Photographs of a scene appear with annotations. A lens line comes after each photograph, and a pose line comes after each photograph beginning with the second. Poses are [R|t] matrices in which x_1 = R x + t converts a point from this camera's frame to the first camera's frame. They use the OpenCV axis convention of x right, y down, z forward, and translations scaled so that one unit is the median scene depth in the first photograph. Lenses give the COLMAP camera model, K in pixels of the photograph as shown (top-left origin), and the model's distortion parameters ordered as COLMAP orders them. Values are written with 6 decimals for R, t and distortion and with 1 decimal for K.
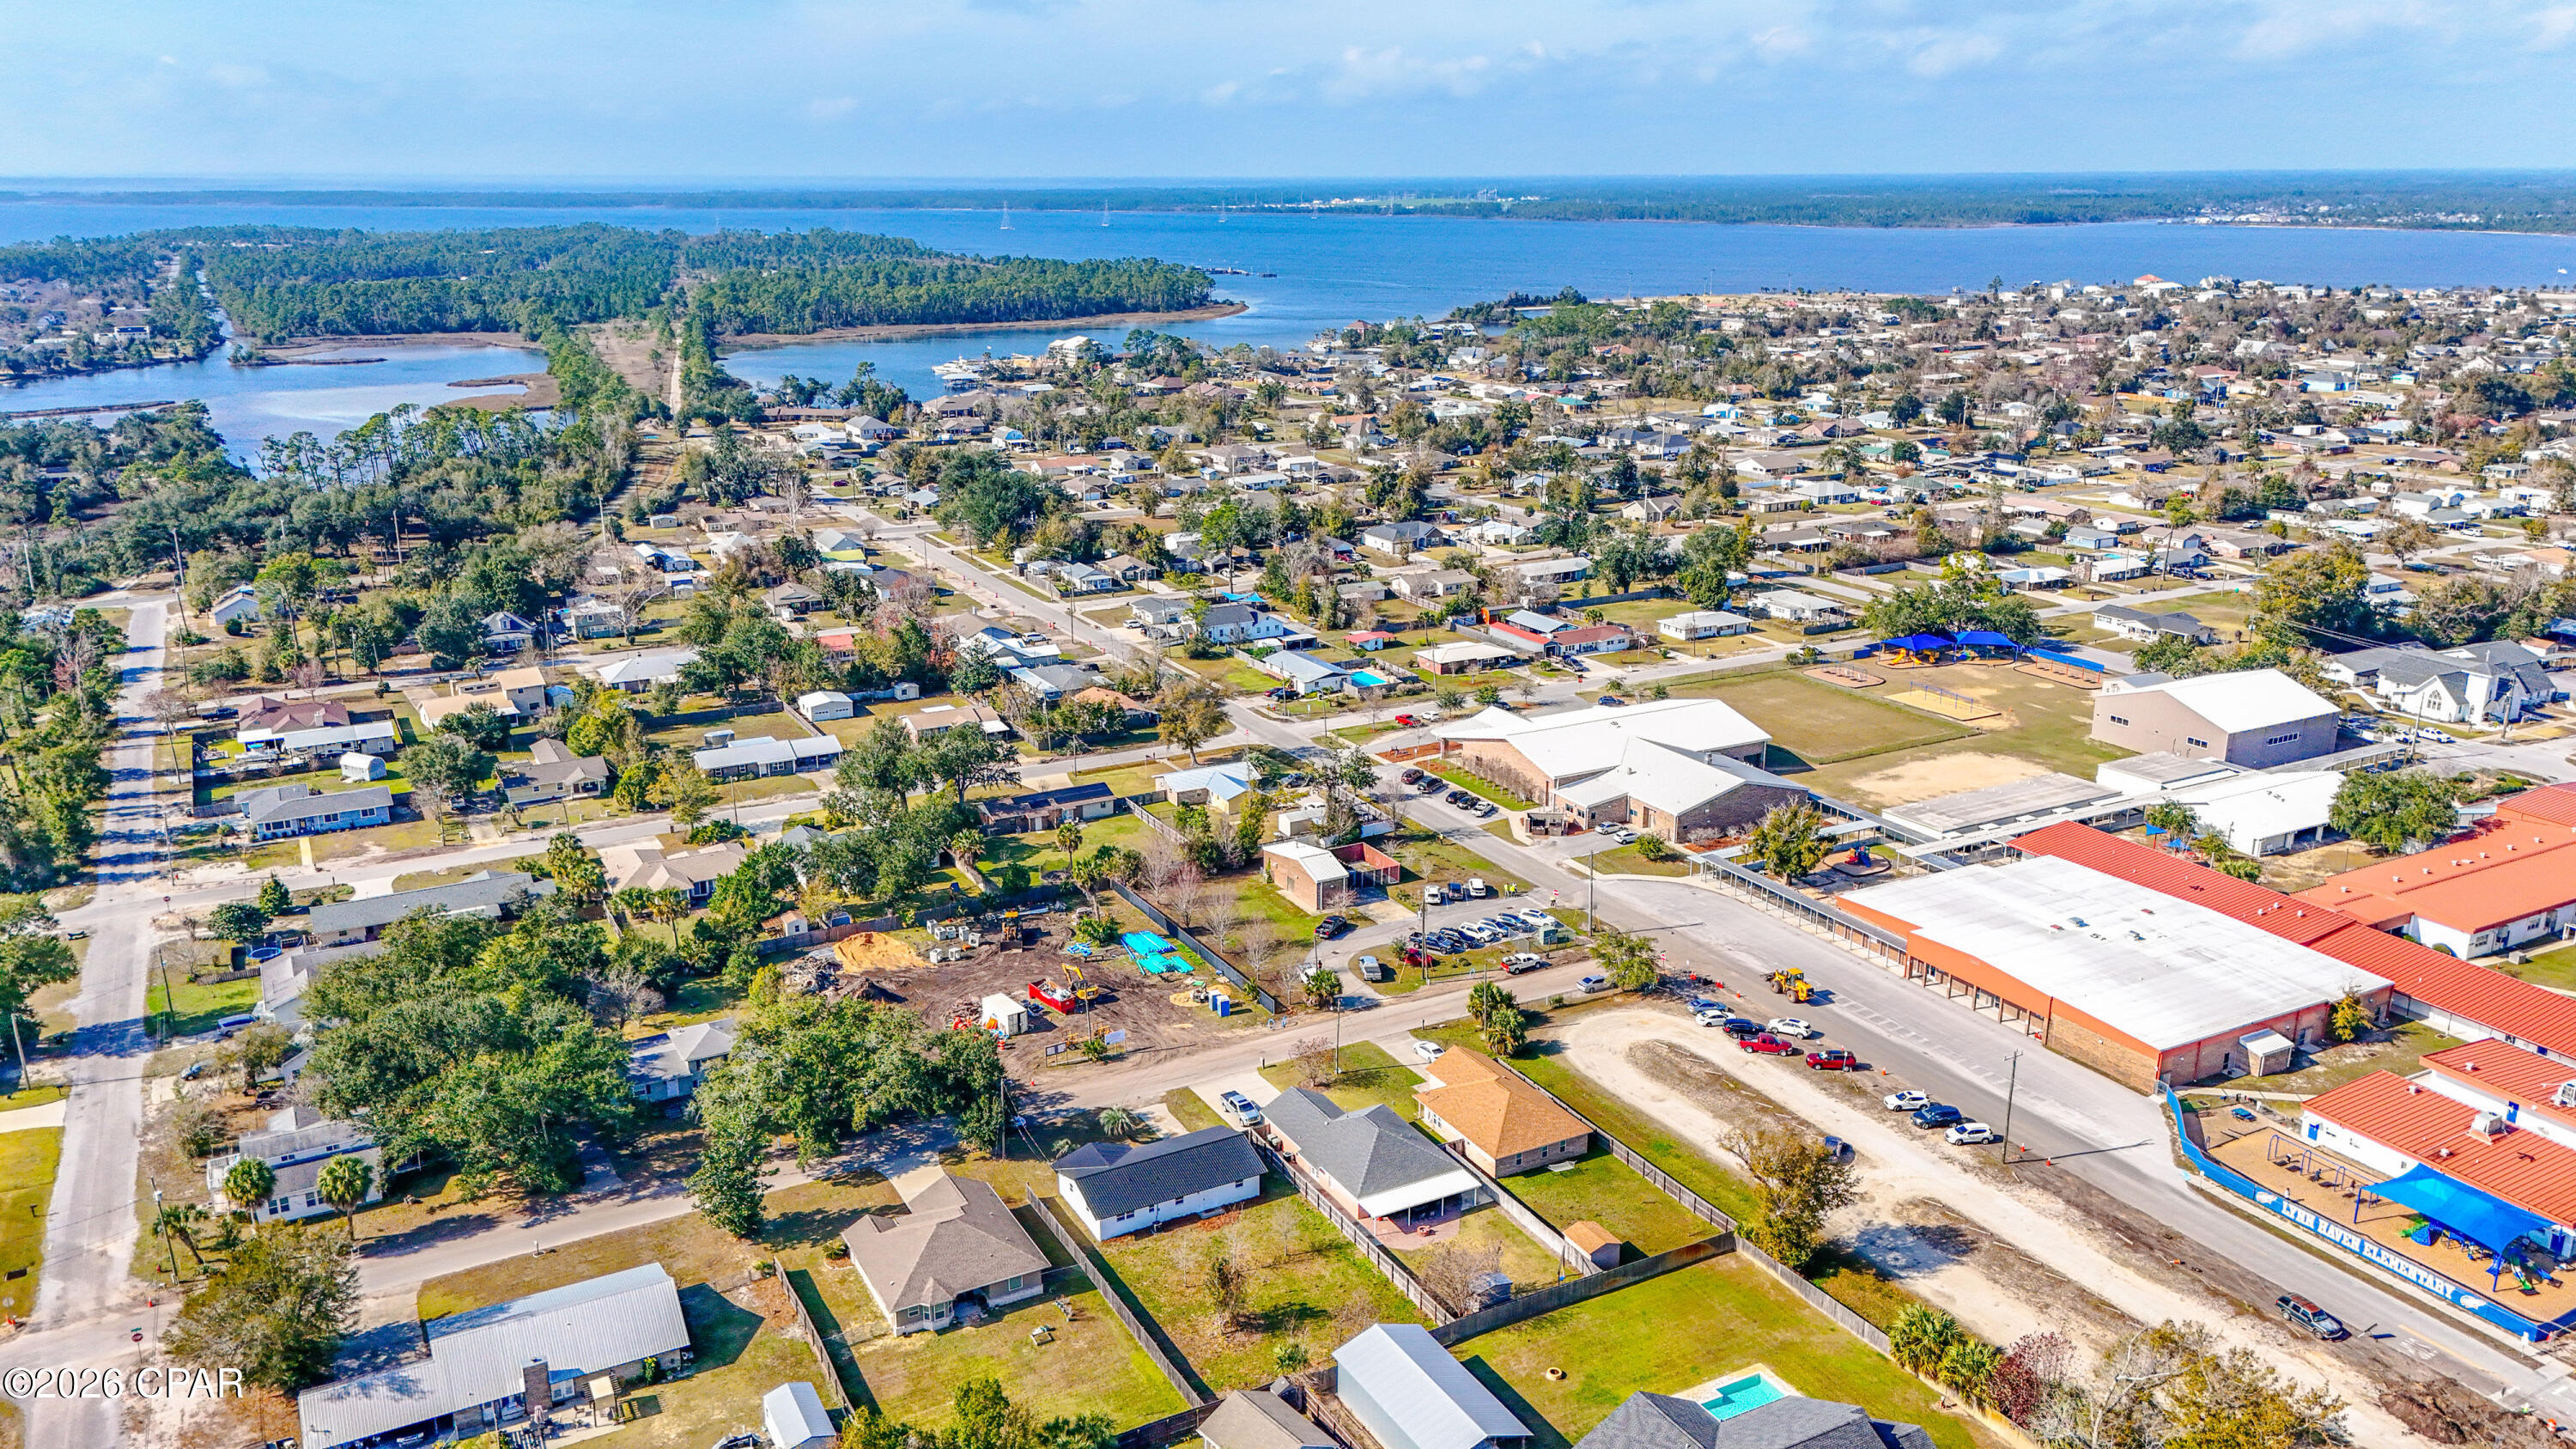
lens RADIAL K [[1890.9, 0, 1283.8], [0, 1890.9, 717.5], [0, 0, 1]] dist [0.088443, -0.086364]
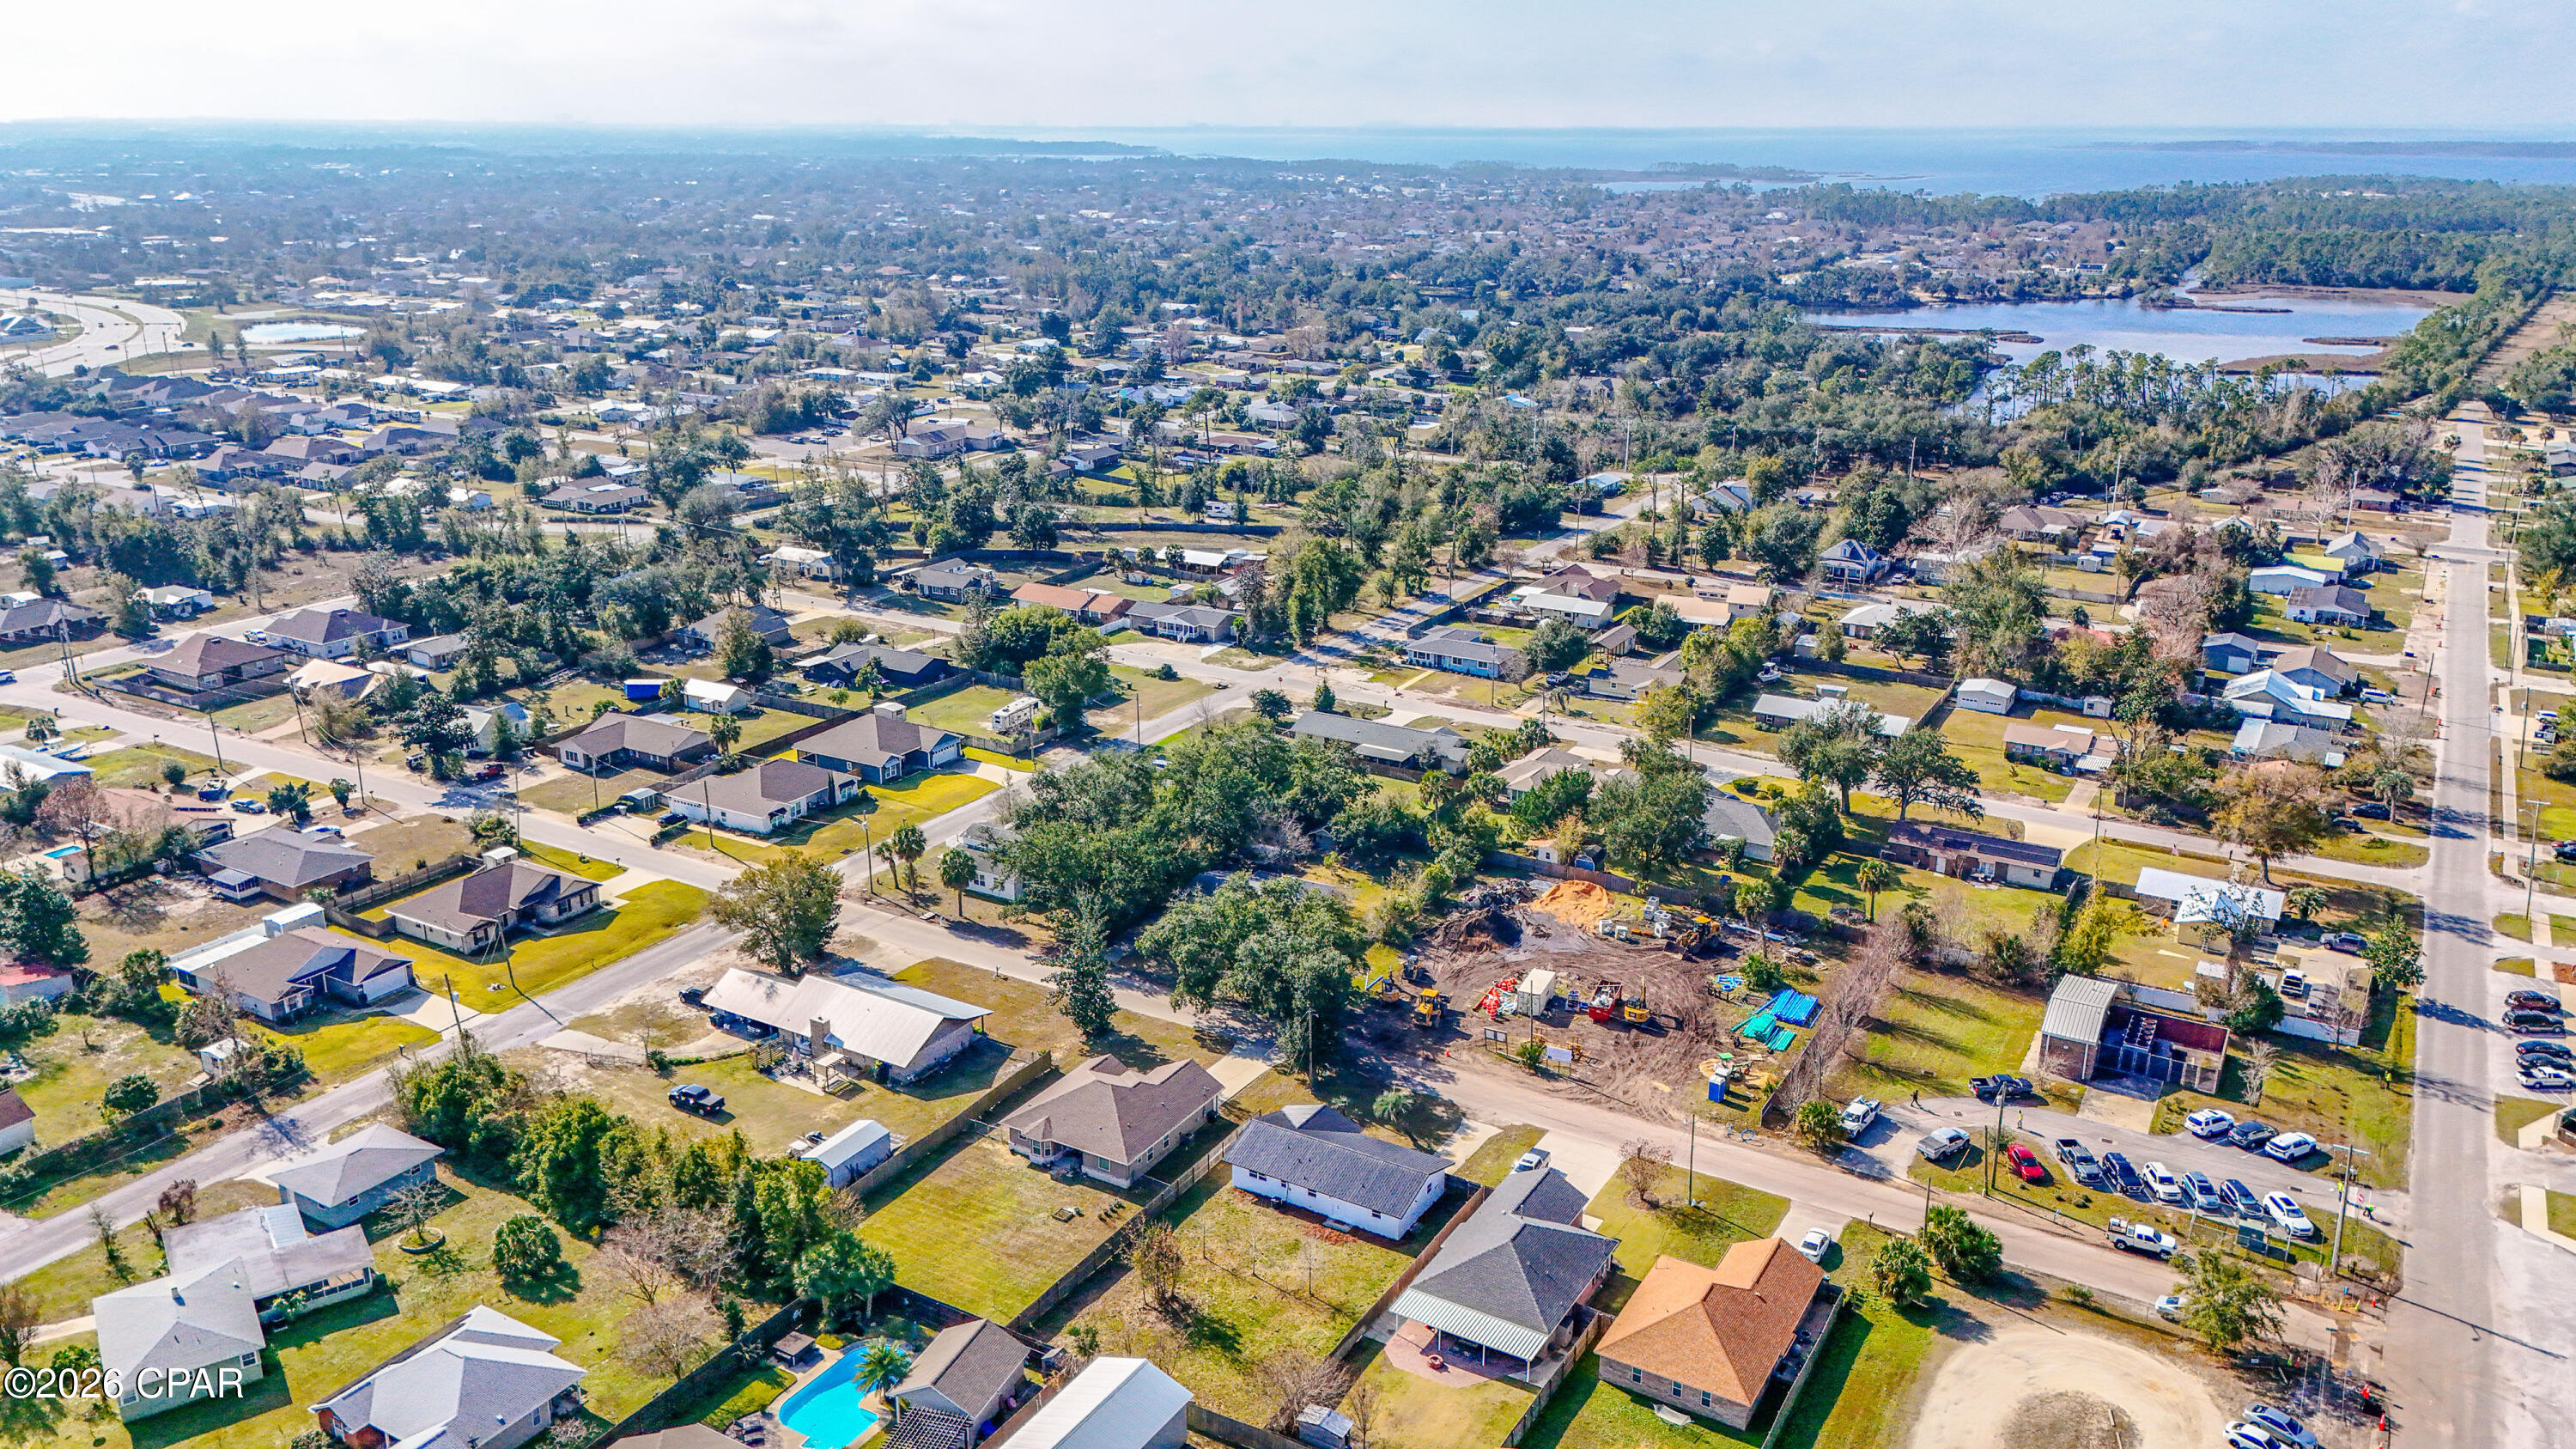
lens RADIAL K [[1890.9, 0, 1283.8], [0, 1890.9, 717.5], [0, 0, 1]] dist [0.088443, -0.086364]
pose [[0.512418, 0.261699, -0.817888, 0.396417], [-0.242988, 0.957695, 0.154198, -0.066047], [0.823641, 0.119723, 0.554330, 0.283182]]
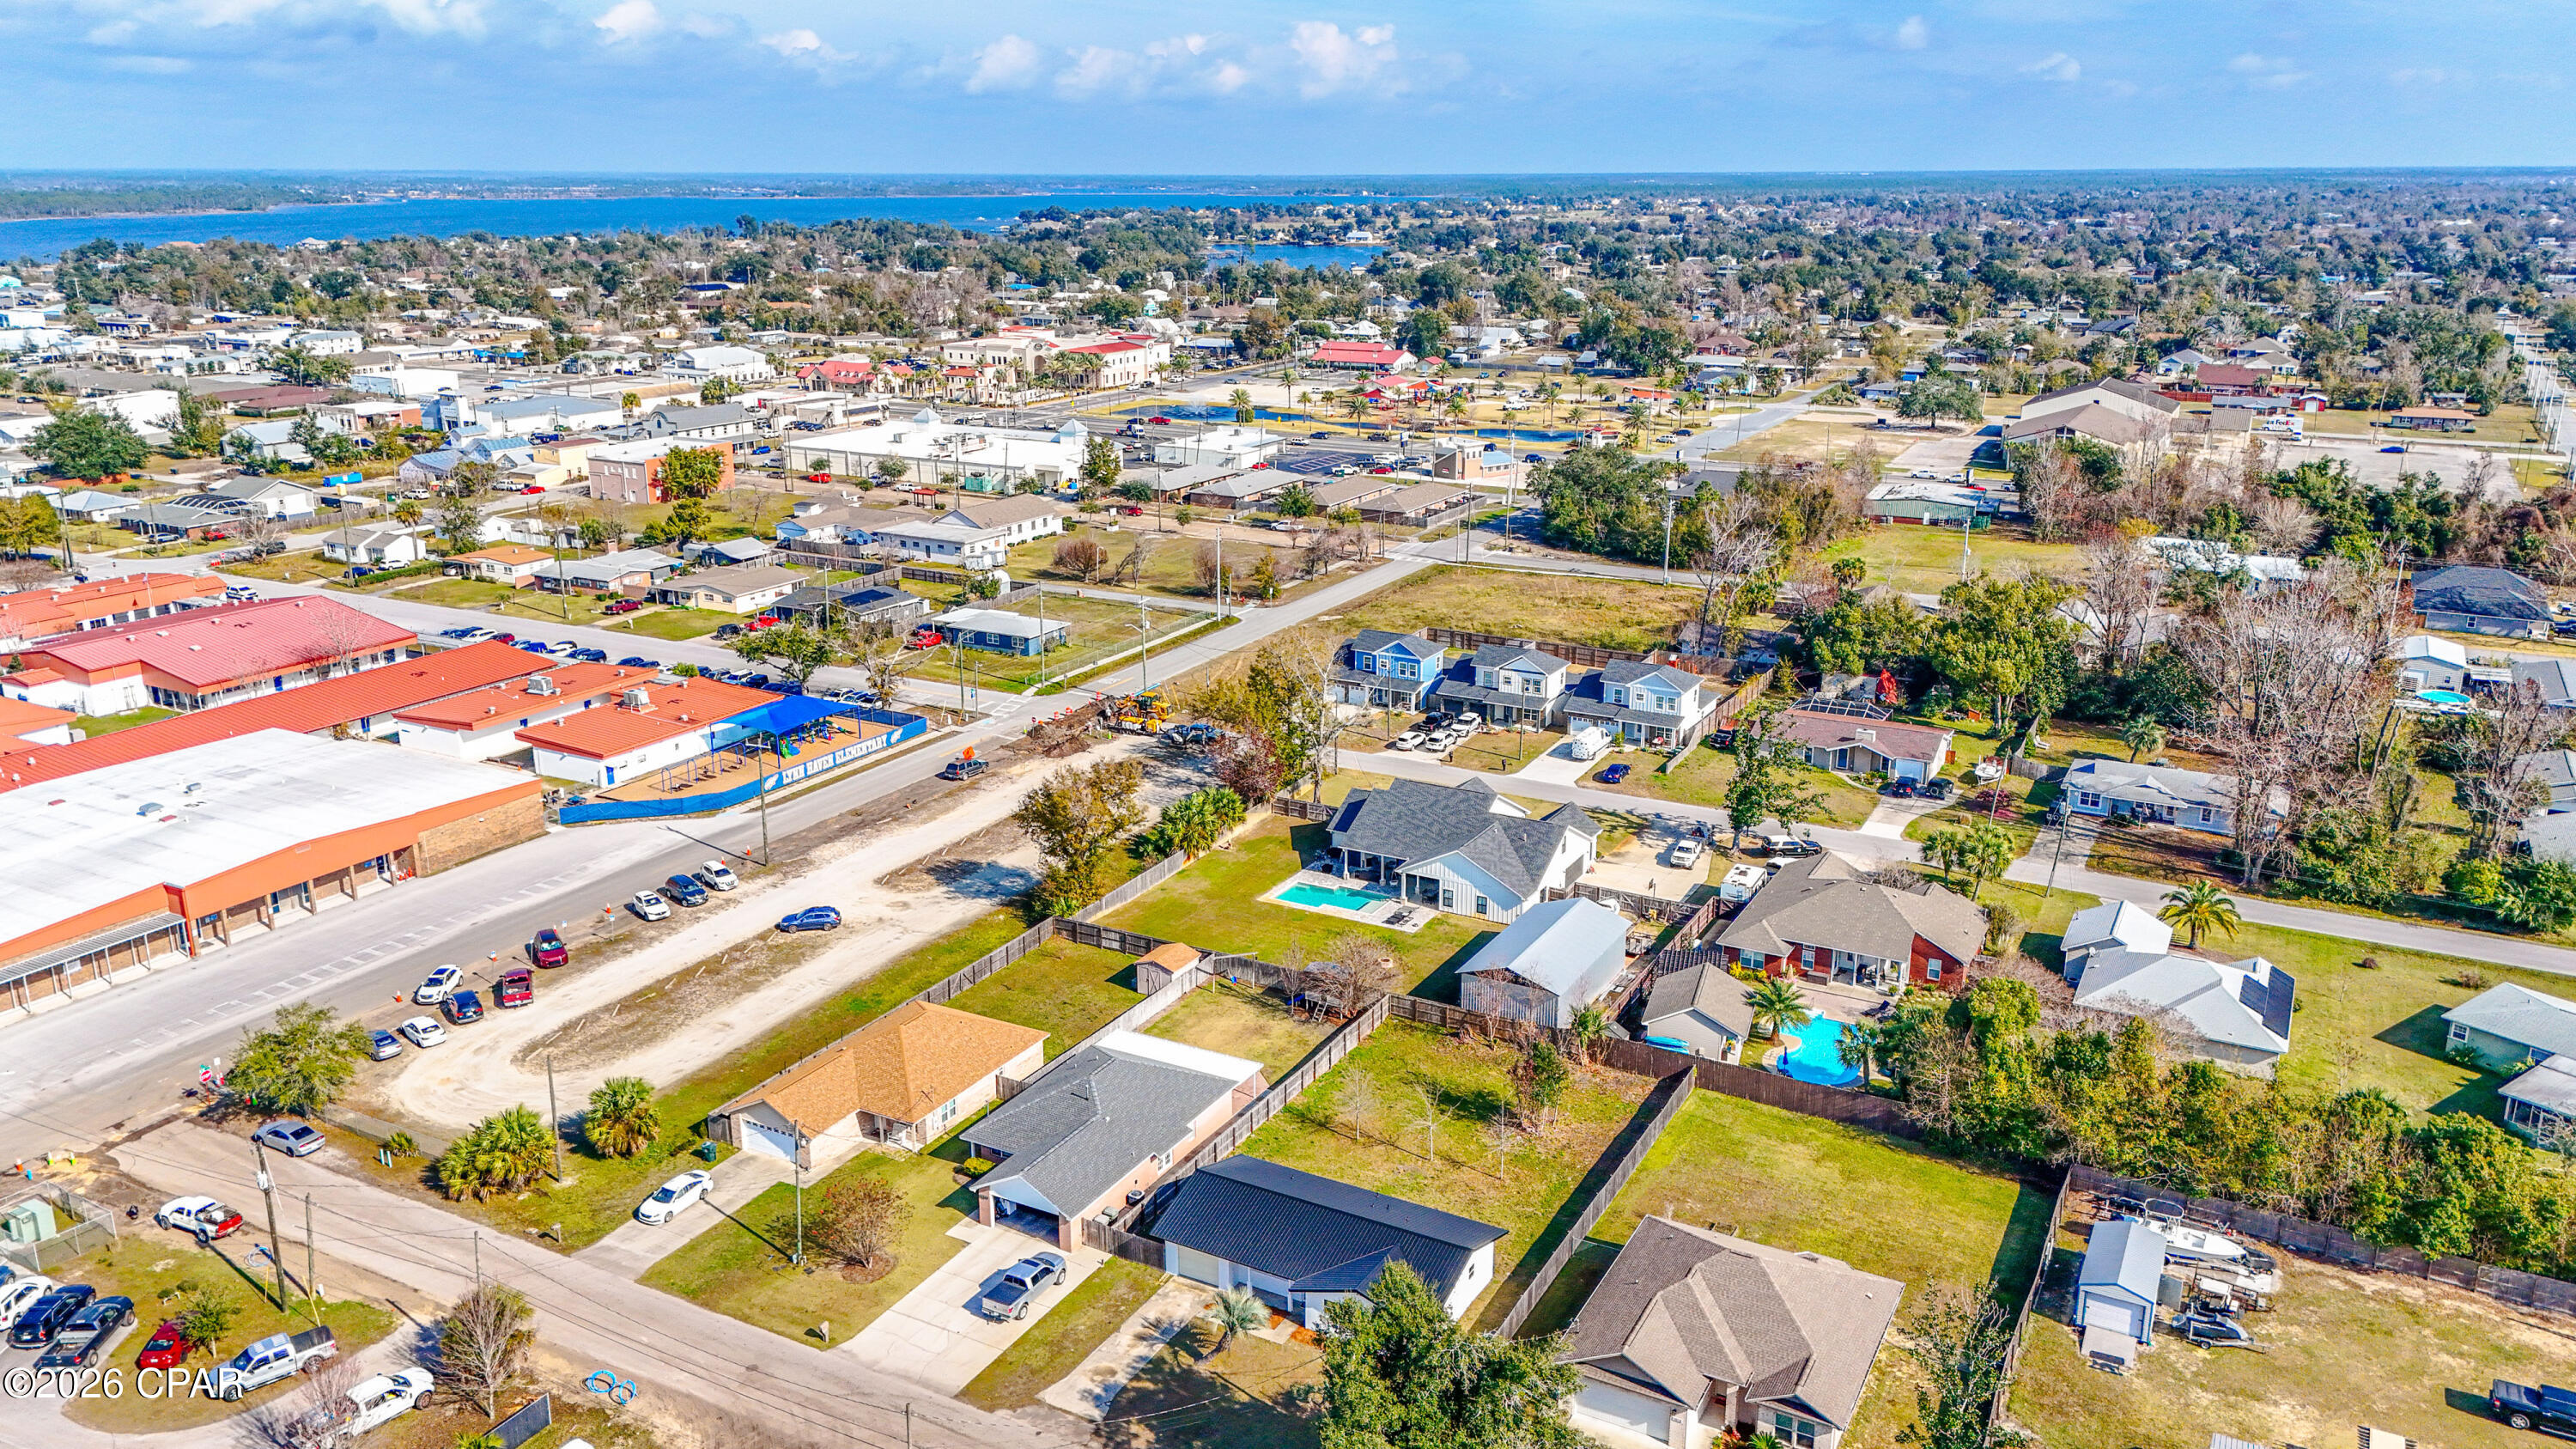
lens RADIAL K [[1883.2, 0, 1283.6], [0, 1883.2, 729.6], [0, 0, 1]] dist [0.108426, -0.128738]
pose [[-0.536436, -0.238168, 0.809637, -0.322558], [0.236733, 0.878370, 0.415238, -0.097697], [-0.810058, 0.414417, -0.414807, 0.764074]]
